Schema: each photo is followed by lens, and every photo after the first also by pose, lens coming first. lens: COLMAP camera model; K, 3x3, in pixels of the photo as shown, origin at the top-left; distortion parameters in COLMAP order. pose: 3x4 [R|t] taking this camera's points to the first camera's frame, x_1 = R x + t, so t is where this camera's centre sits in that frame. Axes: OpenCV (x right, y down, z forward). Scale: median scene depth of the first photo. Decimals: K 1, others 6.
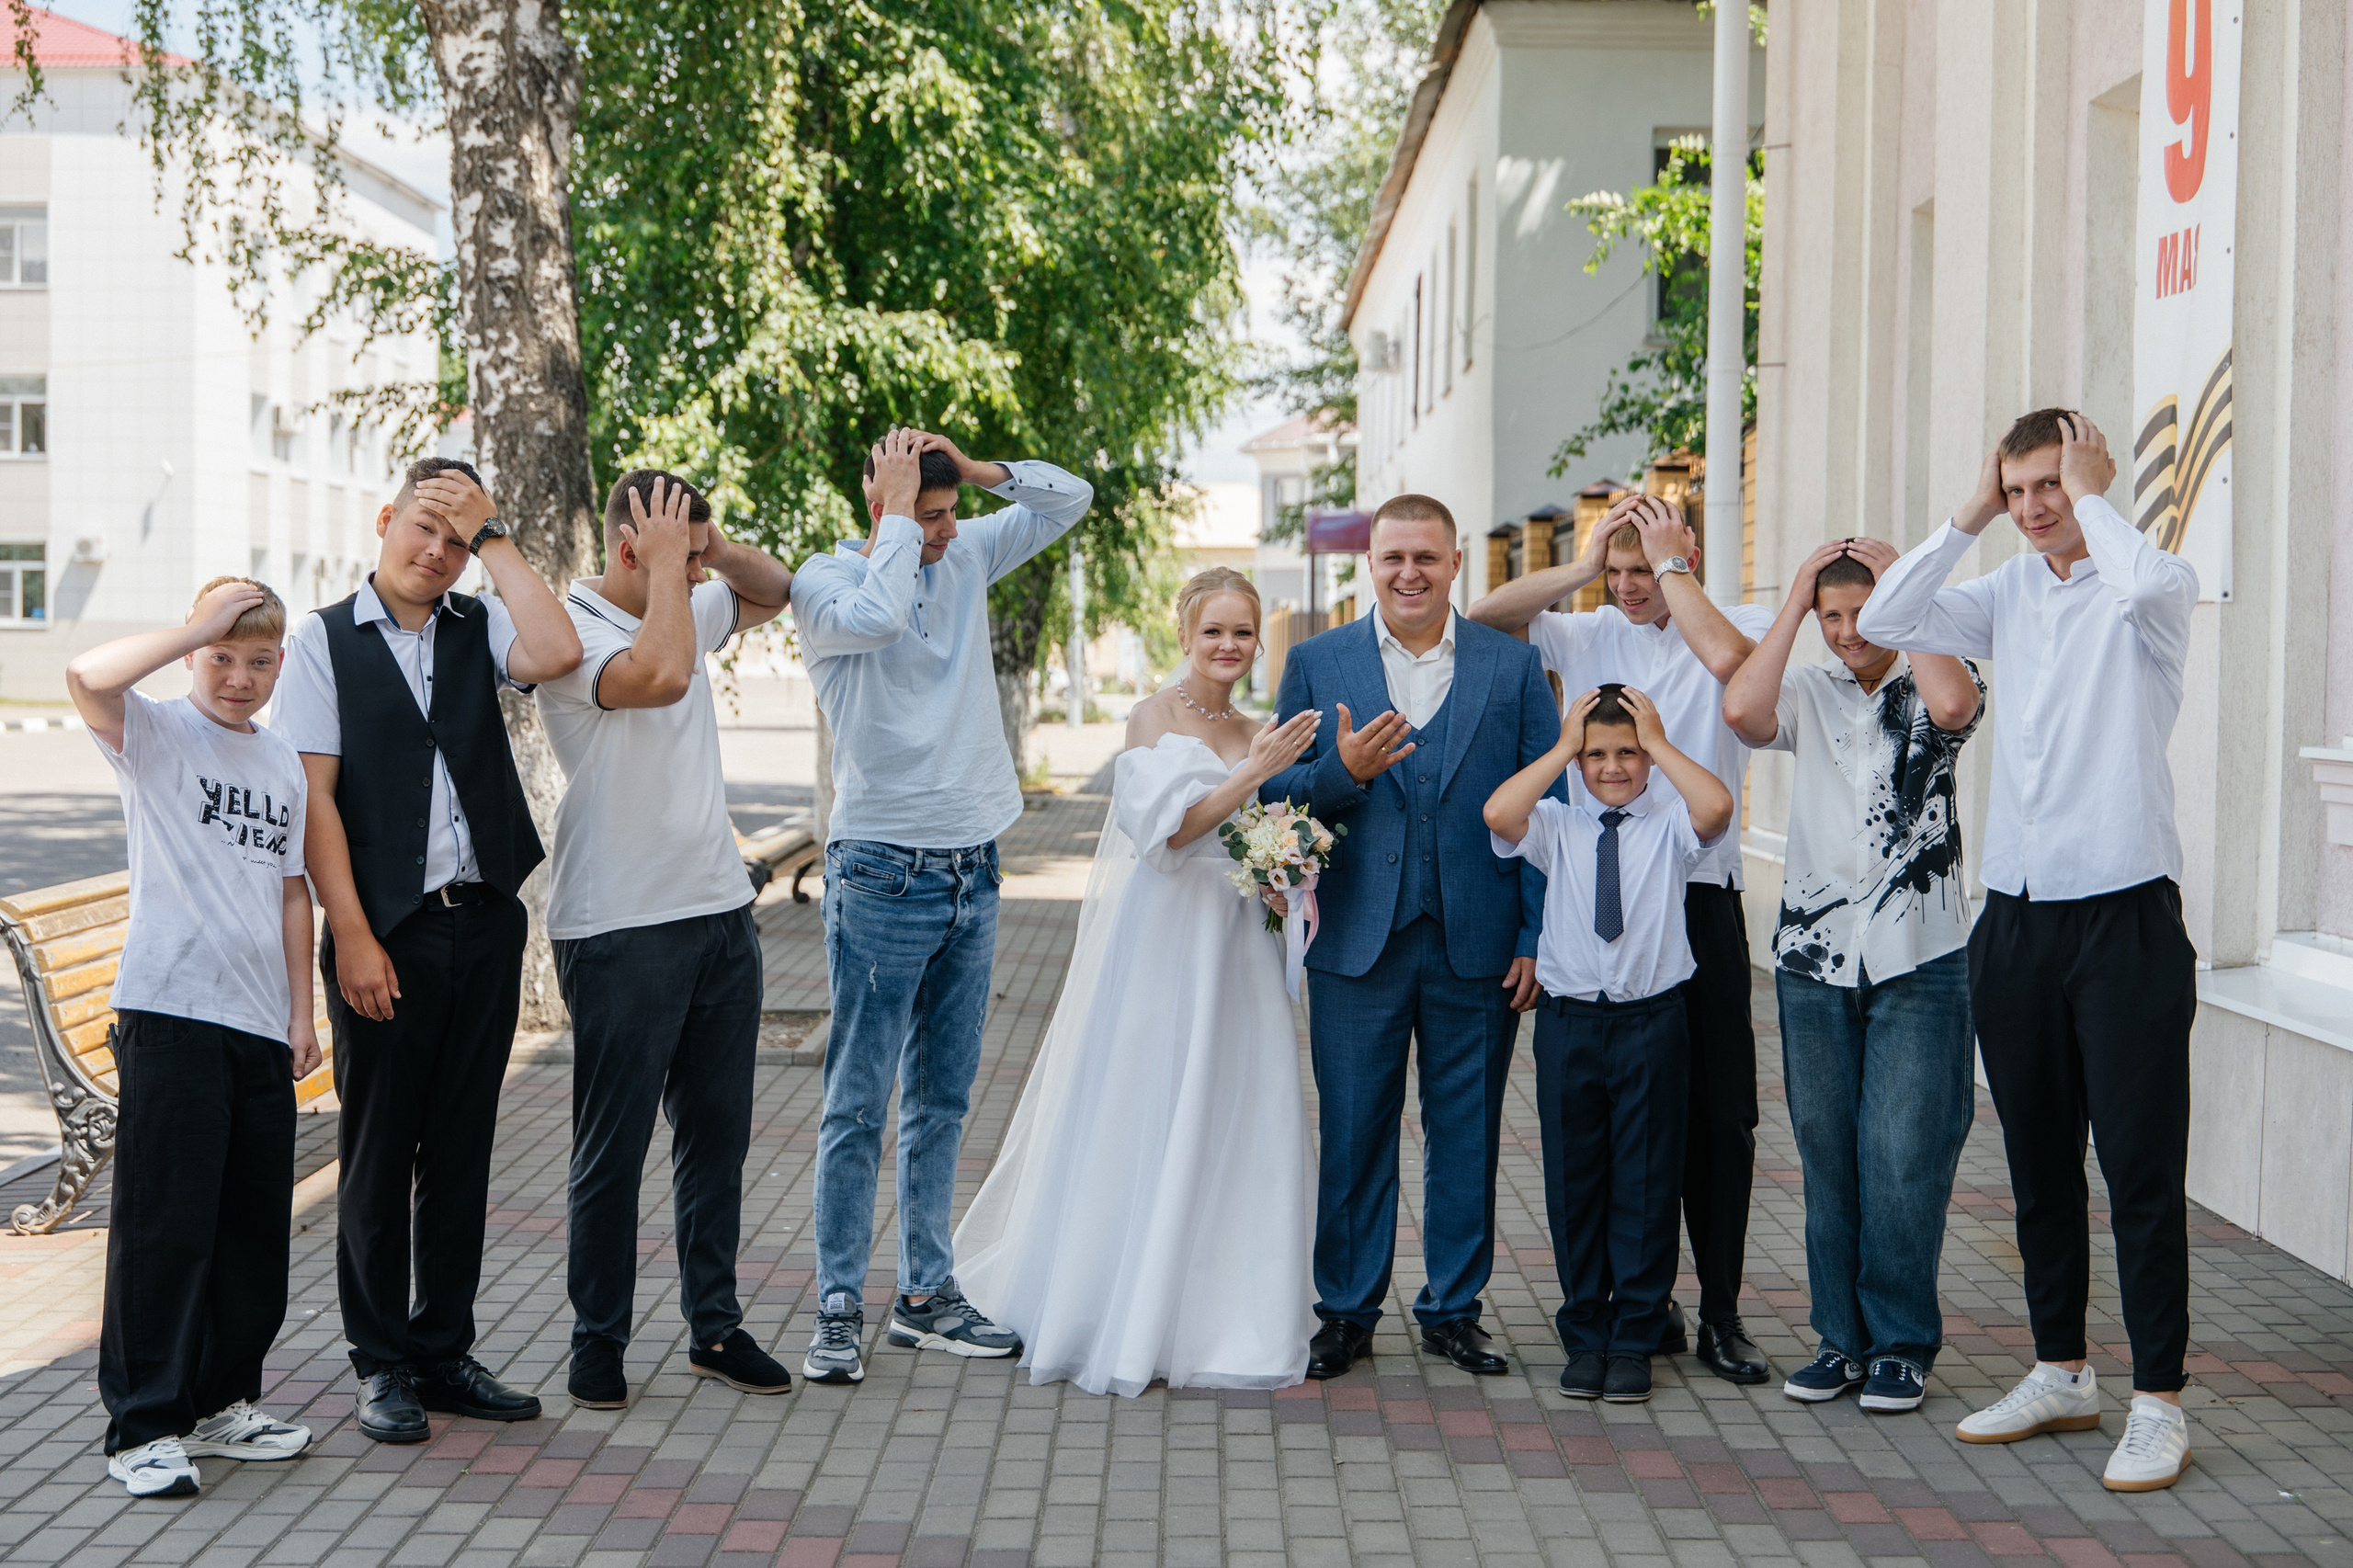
lens RADIAL K [[3431.1, 0, 1158.2], [0, 3431.1, 787.1], [0, 0, 1]] dist [-0.007068, -0.094235]
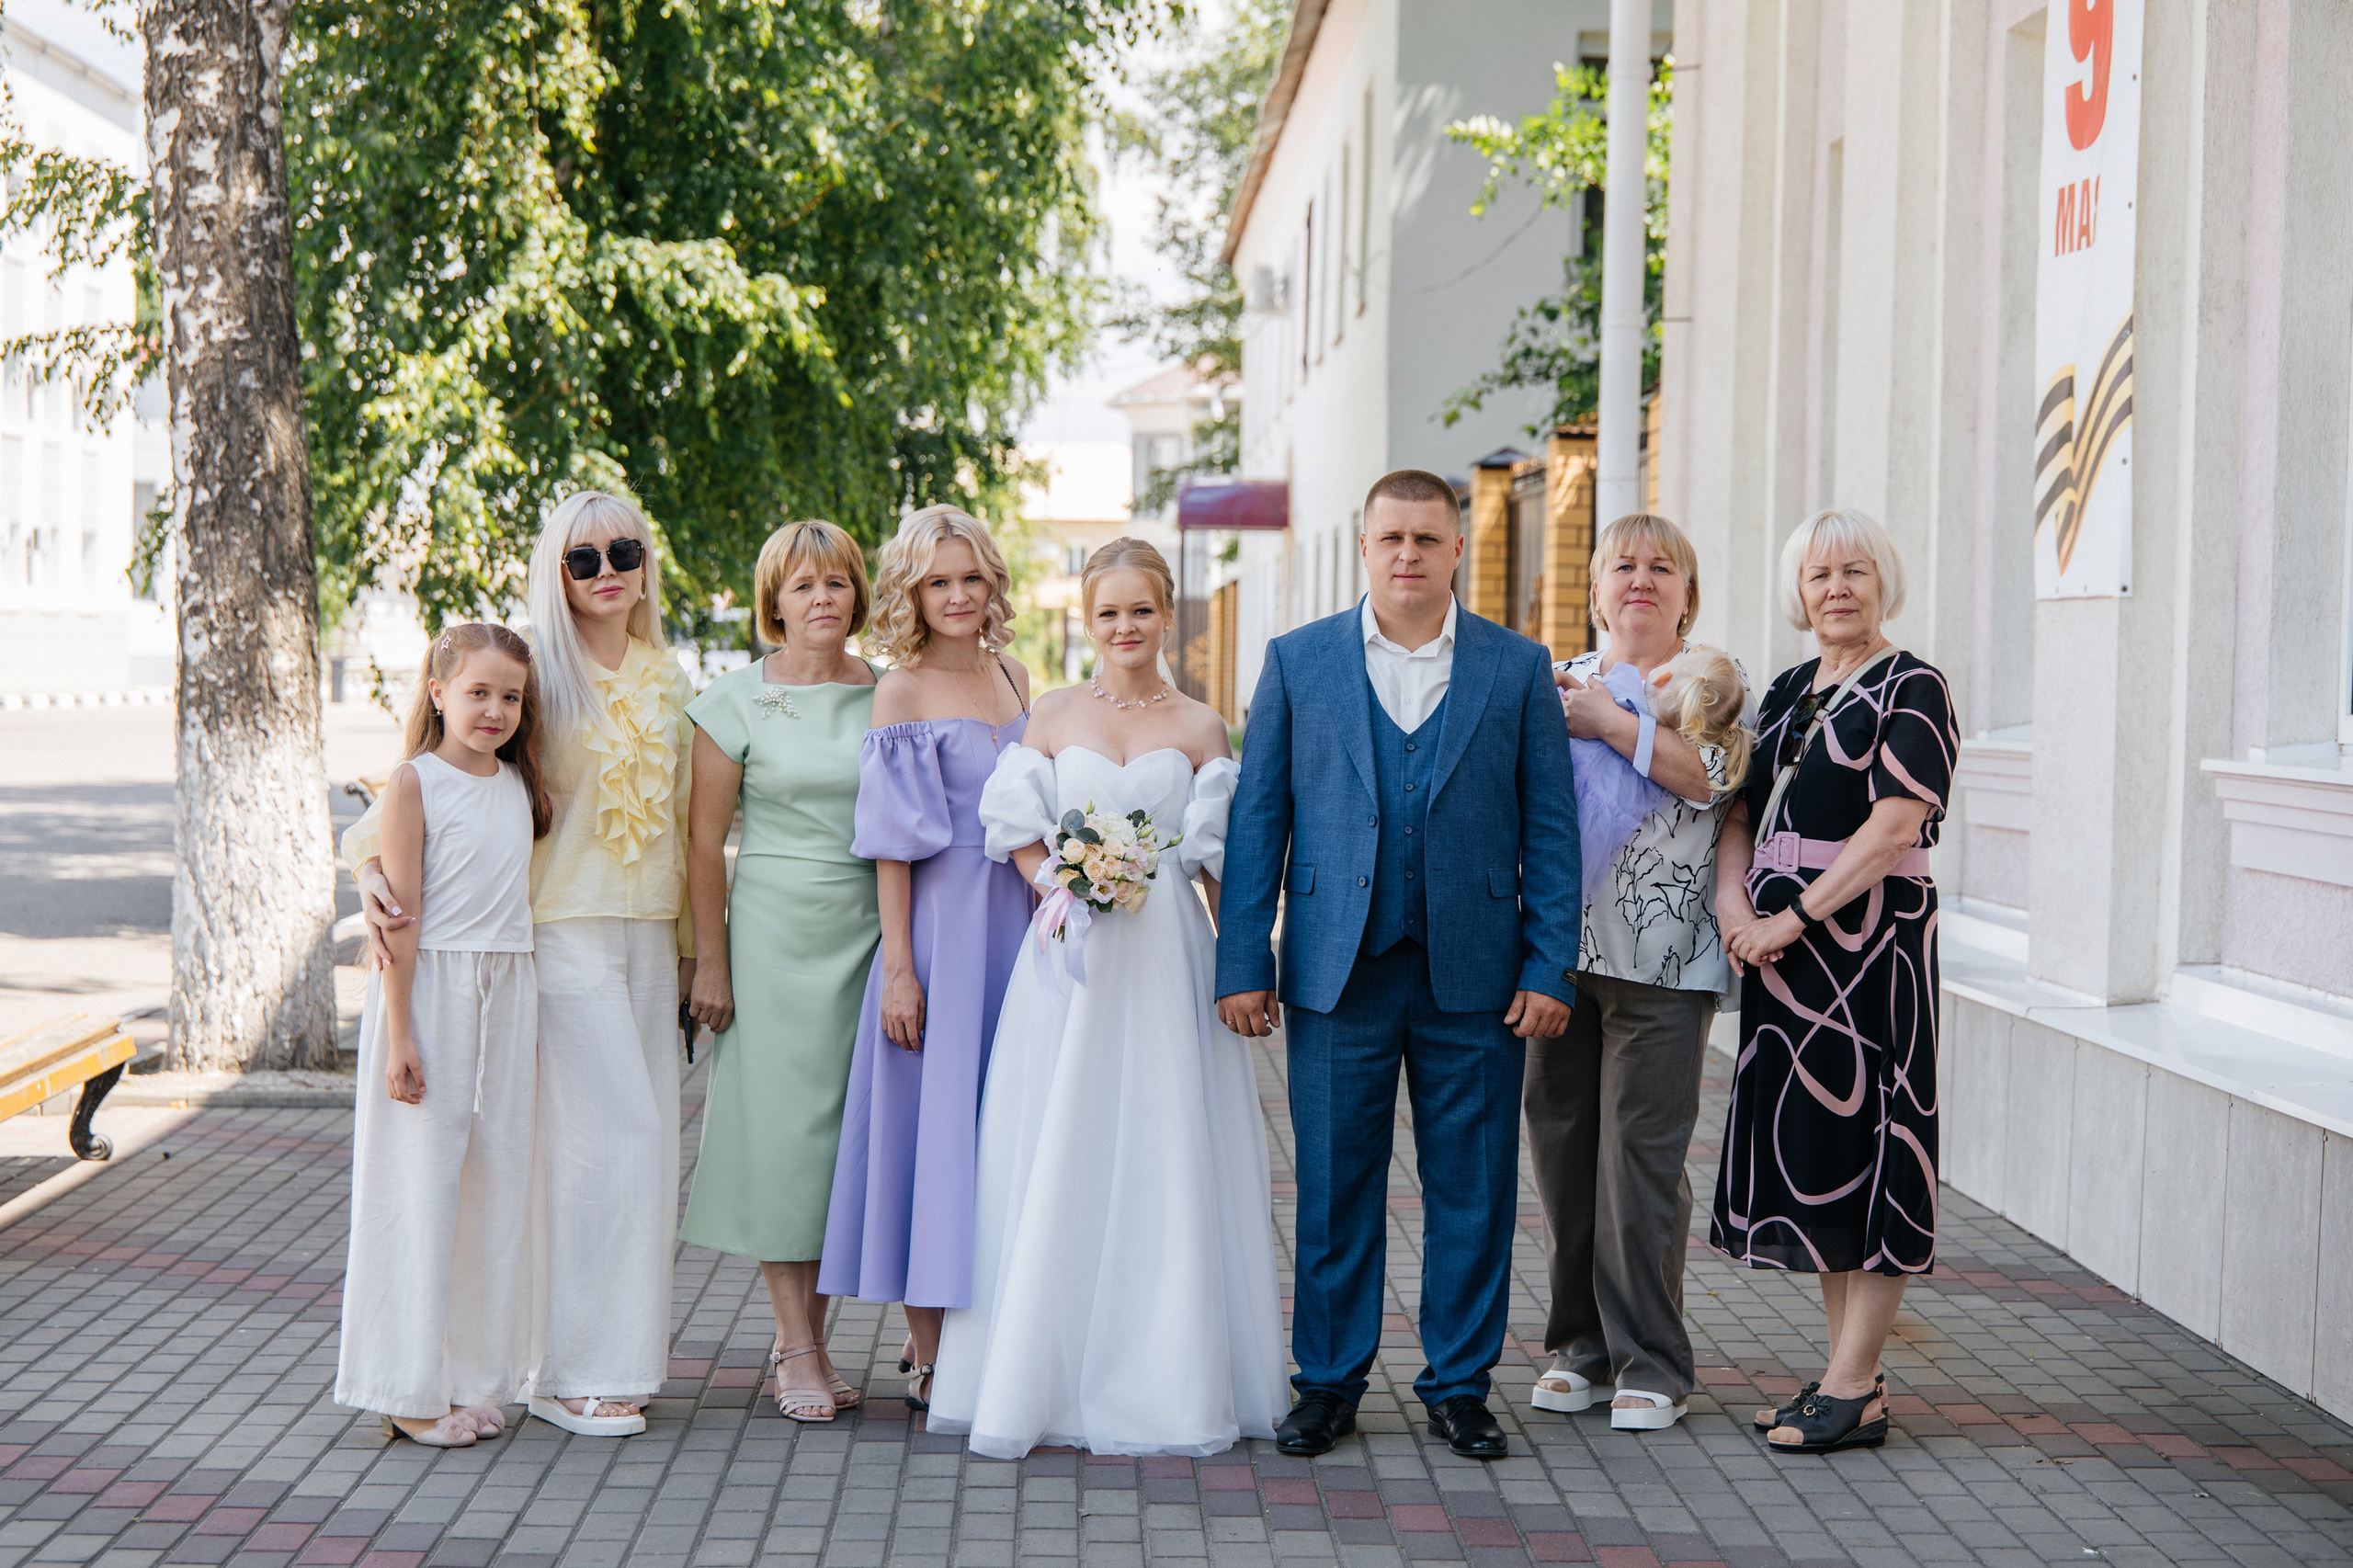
lens RADIAL K [[4275.5, 0, 1147.6], [0, 4275.5, 782.1], [0, 0, 1]] dist [0.011827, -0.071876]
pose [[0.999666, 0.008277, 0.024493, 0.023048], [-0.008084, 0.999935, -0.007988, 0.004366], [-0.024558, 0.007788, 0.999668, -0.091070]]
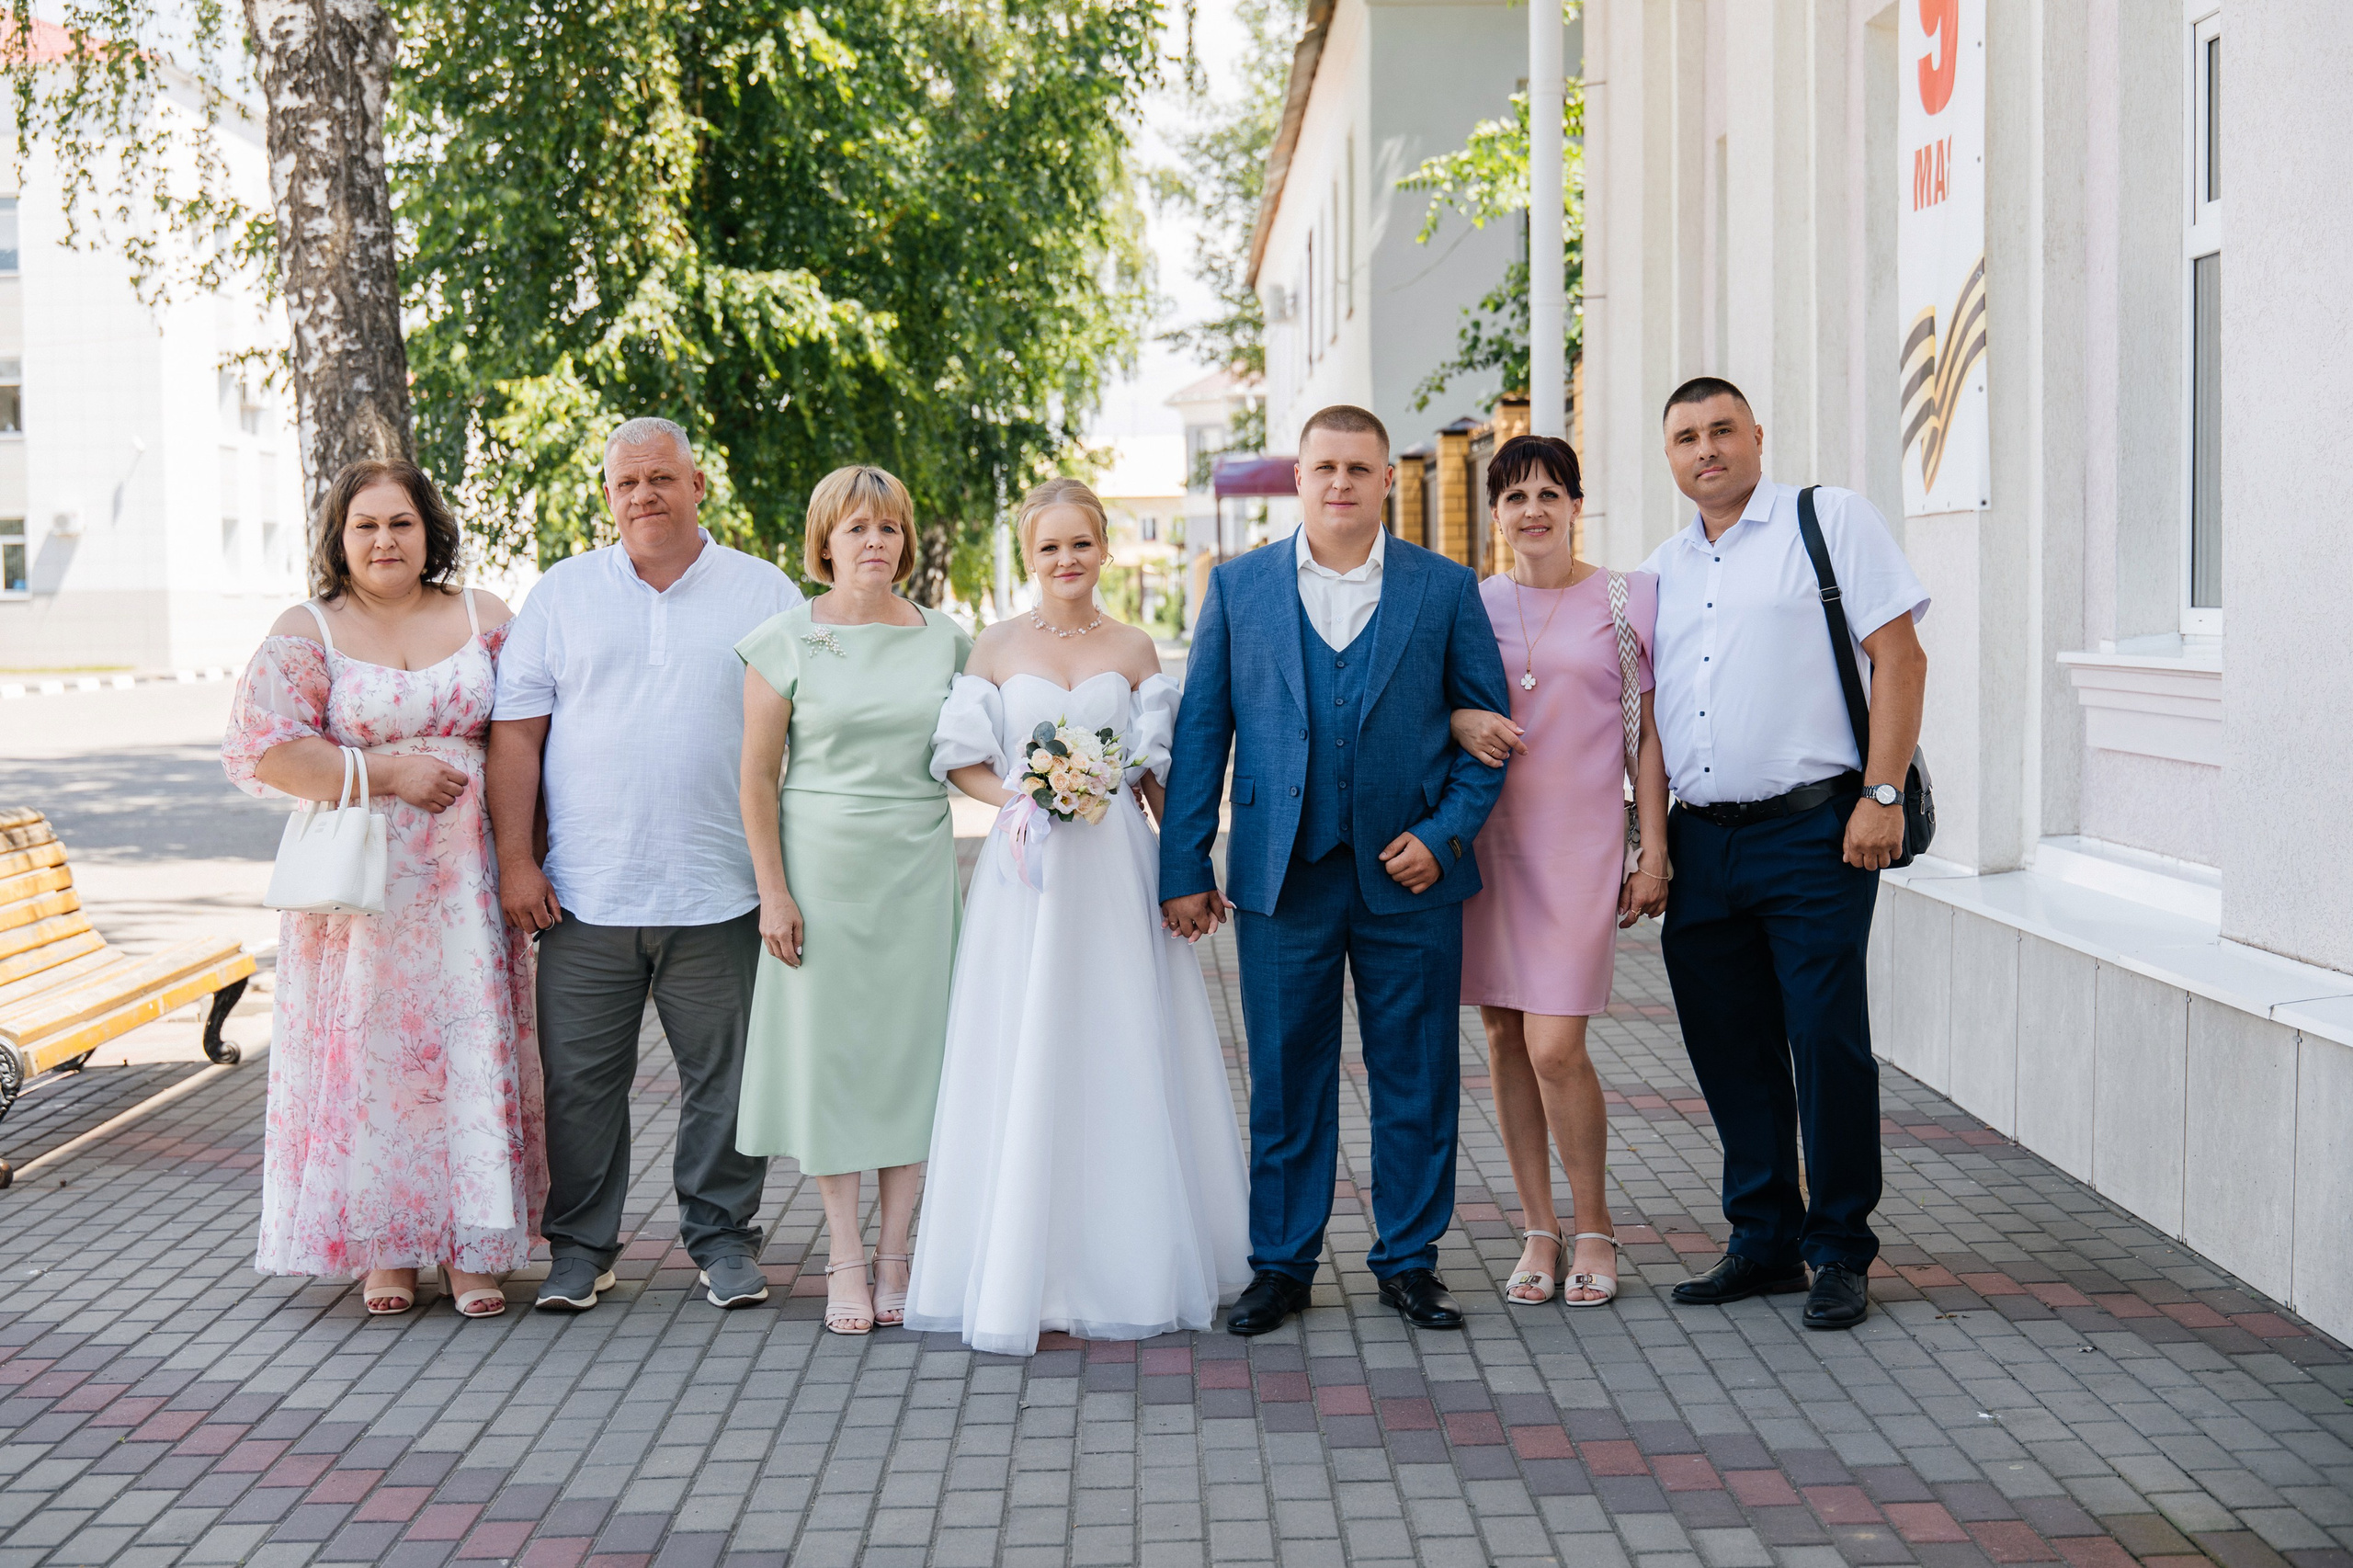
lens RADIAL K [[3166.1, 0, 1204.1], [0, 3166.1, 777.2], [0, 0, 1]] dist [-0.009810, -0.086273]
pose [[0.999606, -0.025825, 0.010957, 0.056532], [0.025639, 0.999531, 0.016758, 0.002349], [-0.011384, -0.016470, 0.999800, 0.058546]]
